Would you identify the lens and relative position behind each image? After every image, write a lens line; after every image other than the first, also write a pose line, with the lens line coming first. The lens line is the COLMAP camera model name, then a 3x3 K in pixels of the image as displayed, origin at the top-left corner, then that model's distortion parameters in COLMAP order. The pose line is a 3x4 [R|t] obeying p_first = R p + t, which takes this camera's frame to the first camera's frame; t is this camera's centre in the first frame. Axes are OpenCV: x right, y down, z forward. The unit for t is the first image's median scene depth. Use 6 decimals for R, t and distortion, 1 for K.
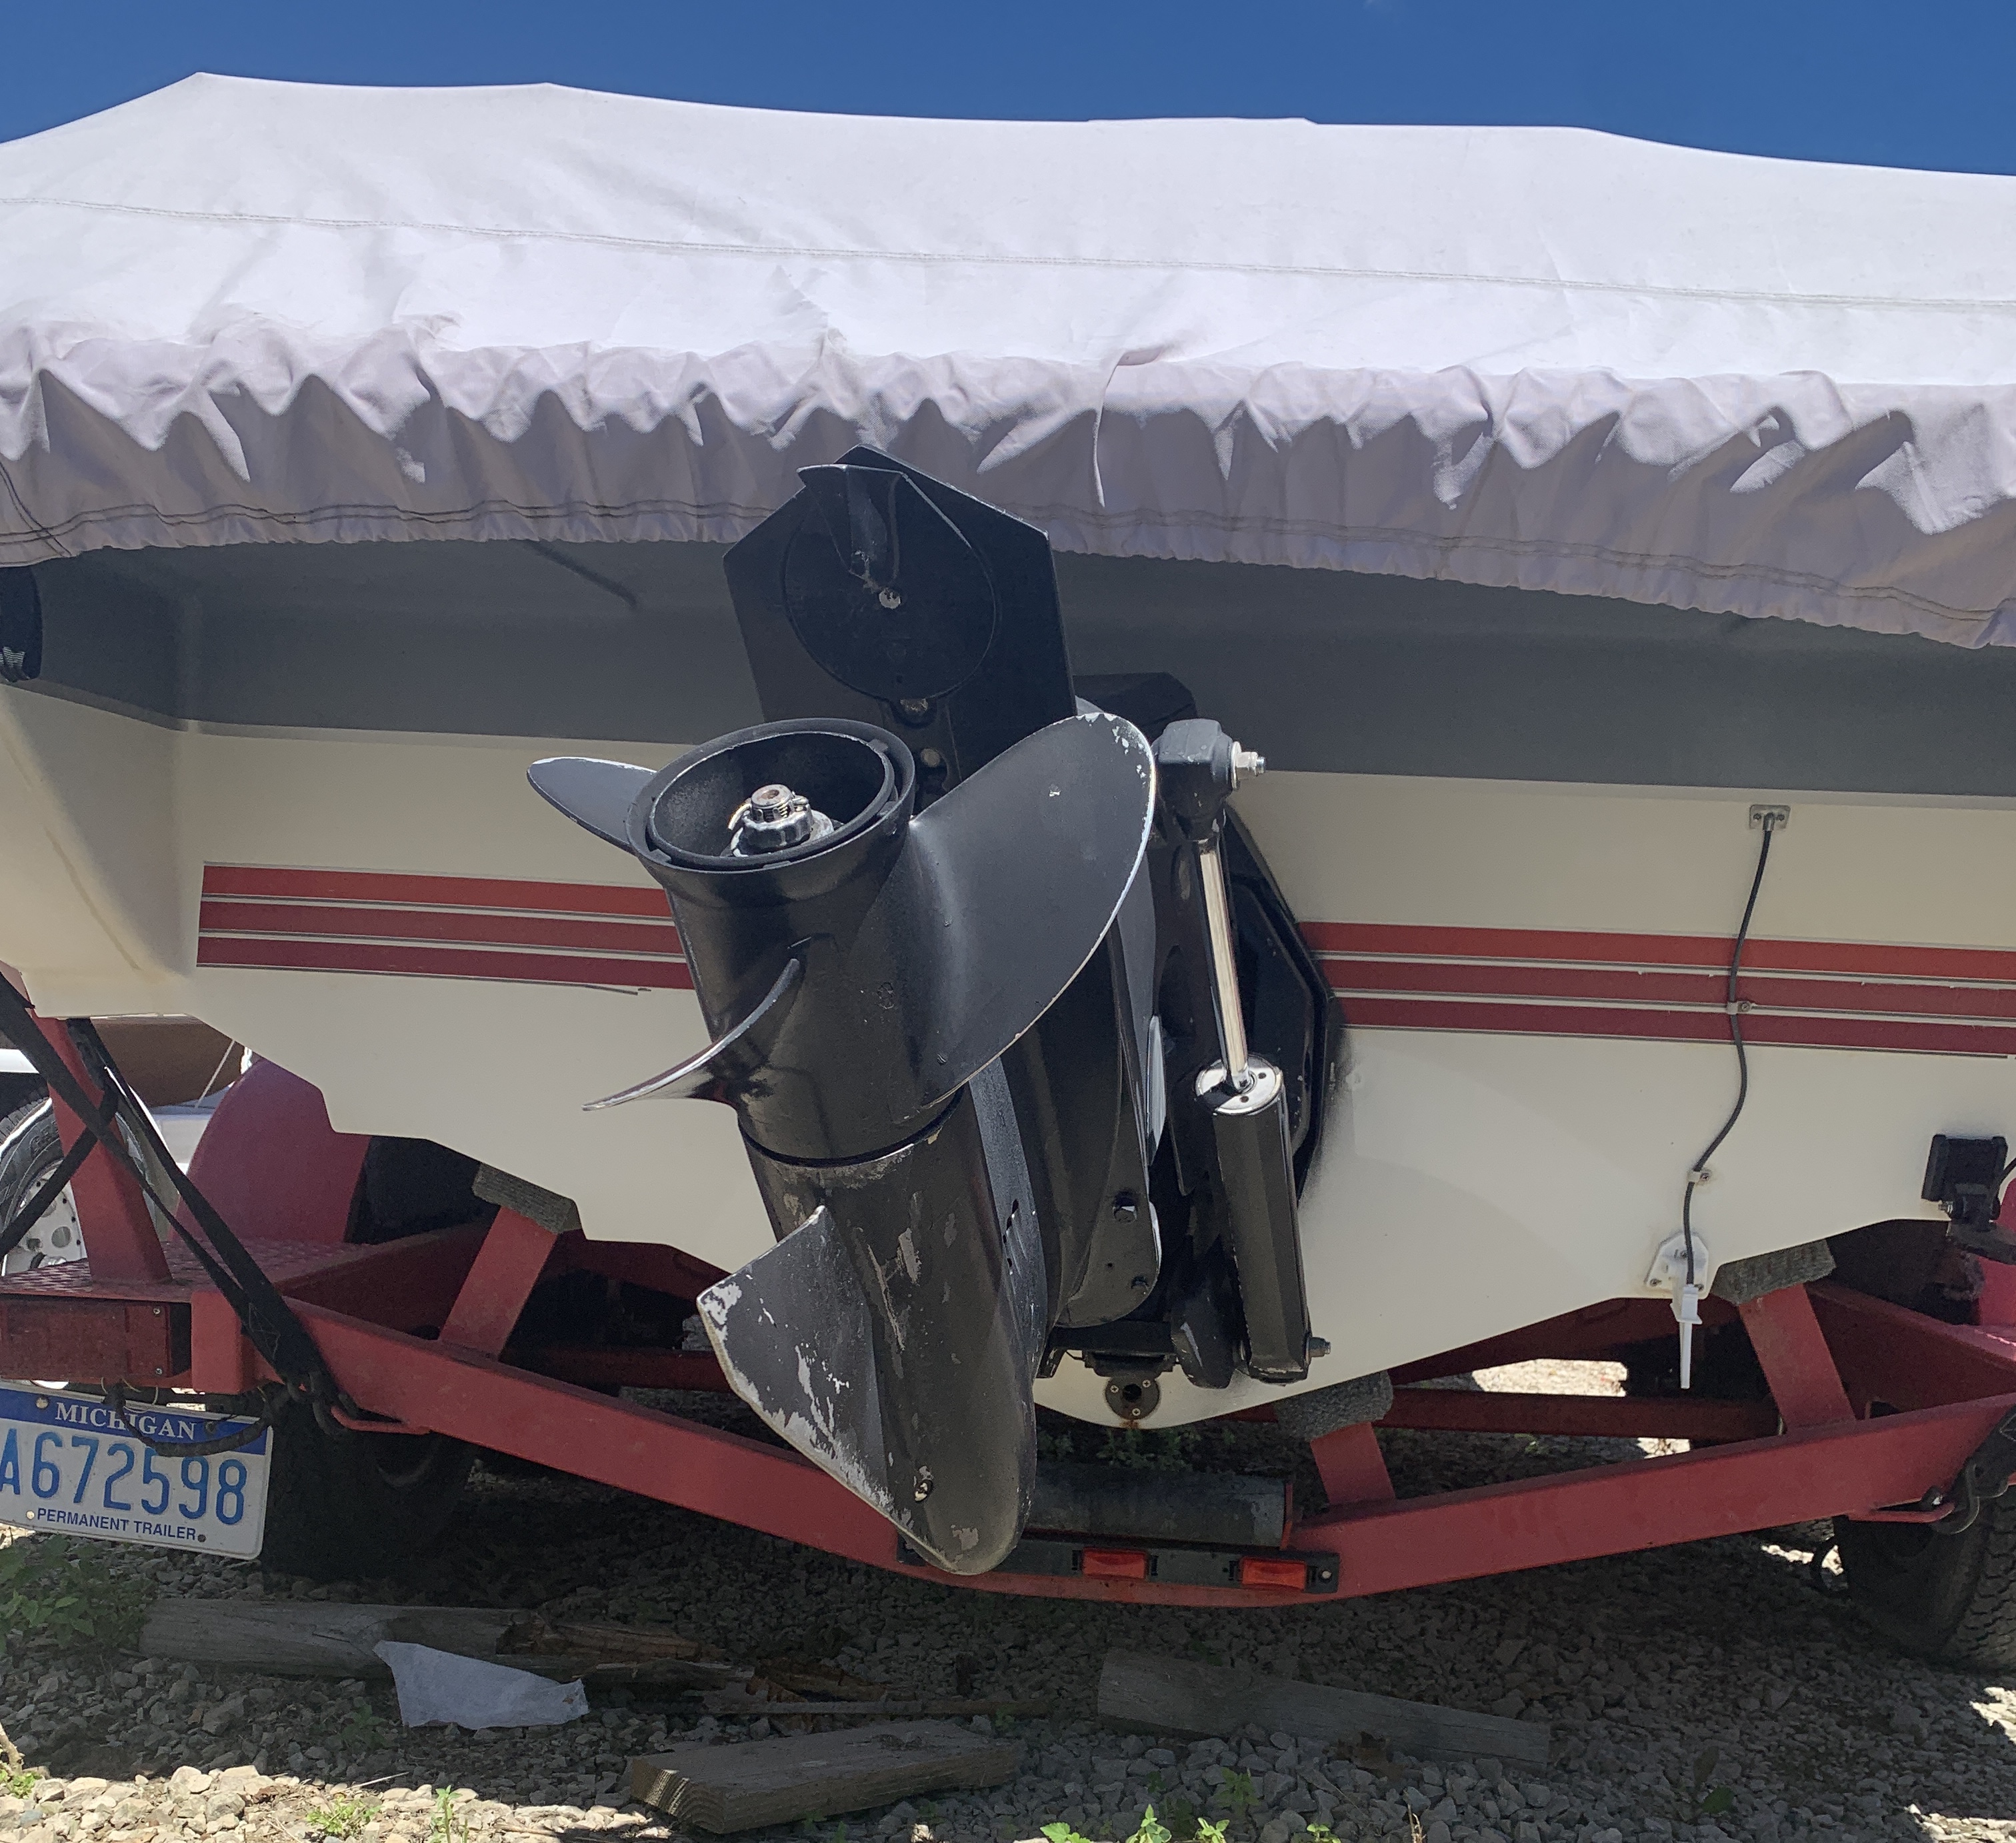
lens RADIAL K [[2181.6, 0, 1009.8], [0, 2181.6, 920.9], [0, 0, 1]] dist [-0.005106, 0.000000]
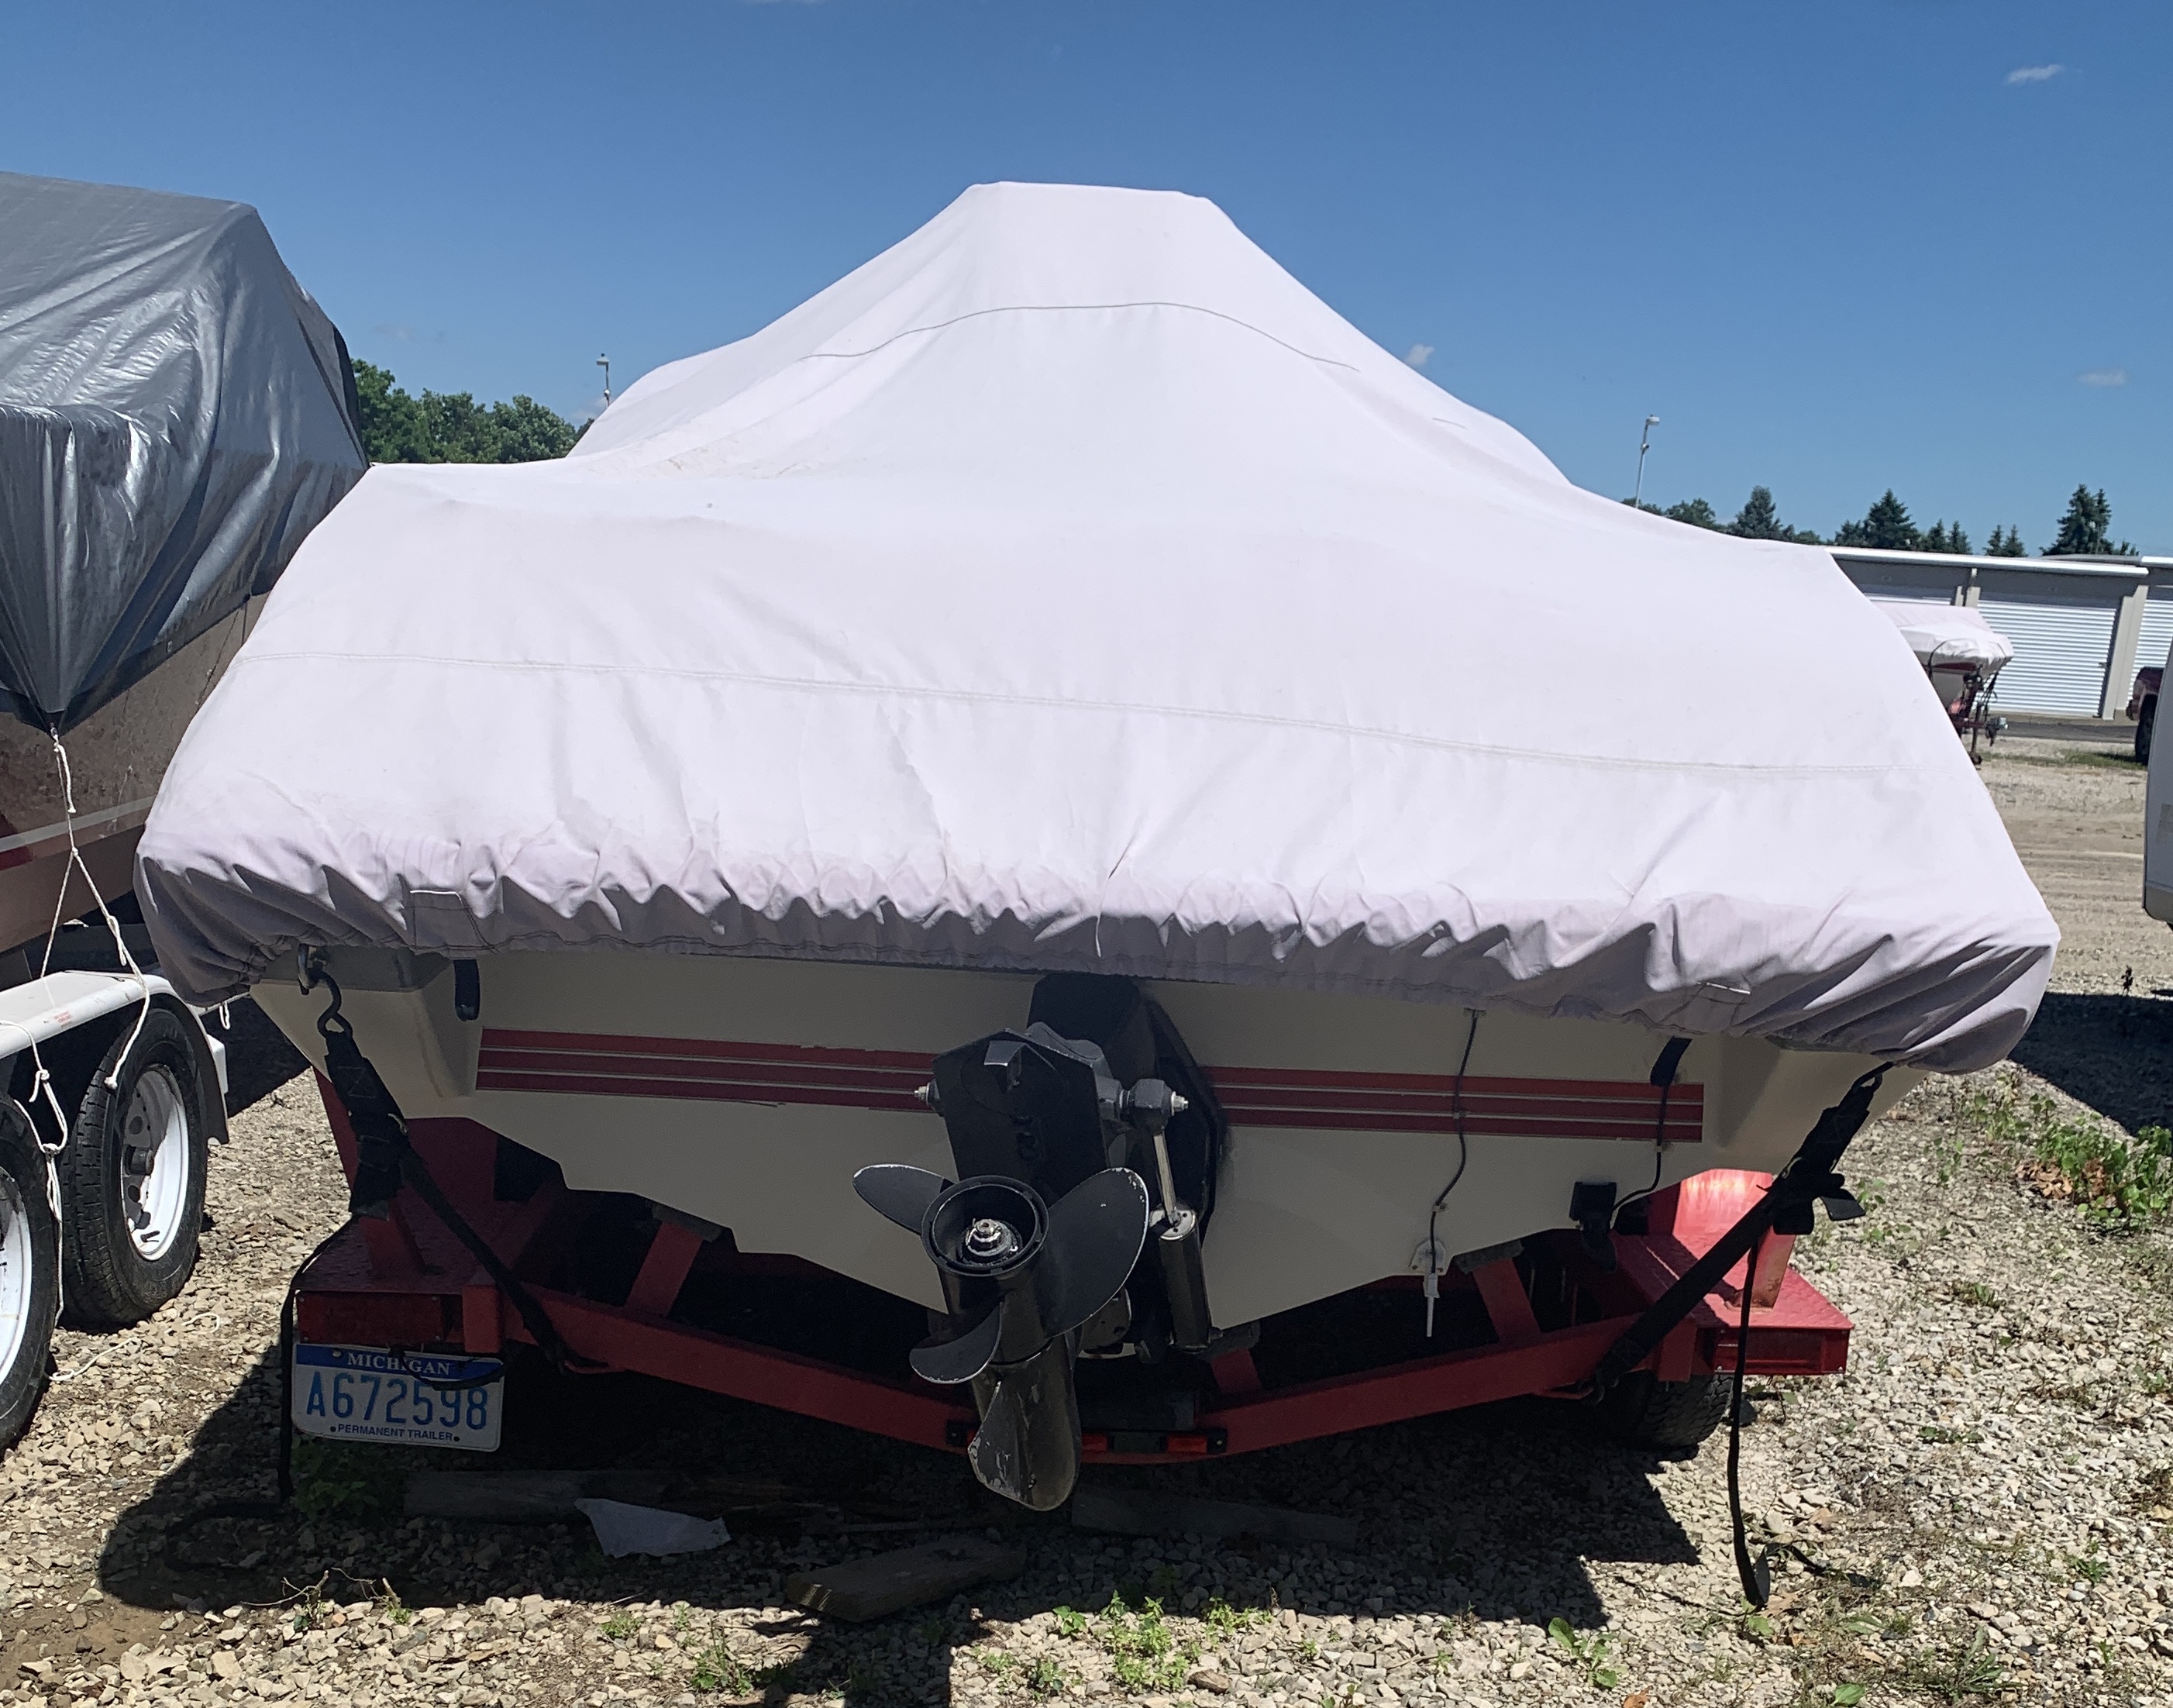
lens RADIAL K [[2251.6, 0, 1087.2], [0, 2251.6, 857.5], [0, 0, 1]] dist [-0.000189, 0.000000]
pose [[0.995220, -0.027392, 0.093735, -0.097106], [0.017129, 0.993939, 0.108592, -0.317628], [-0.096142, -0.106468, 0.989657, -0.601197]]
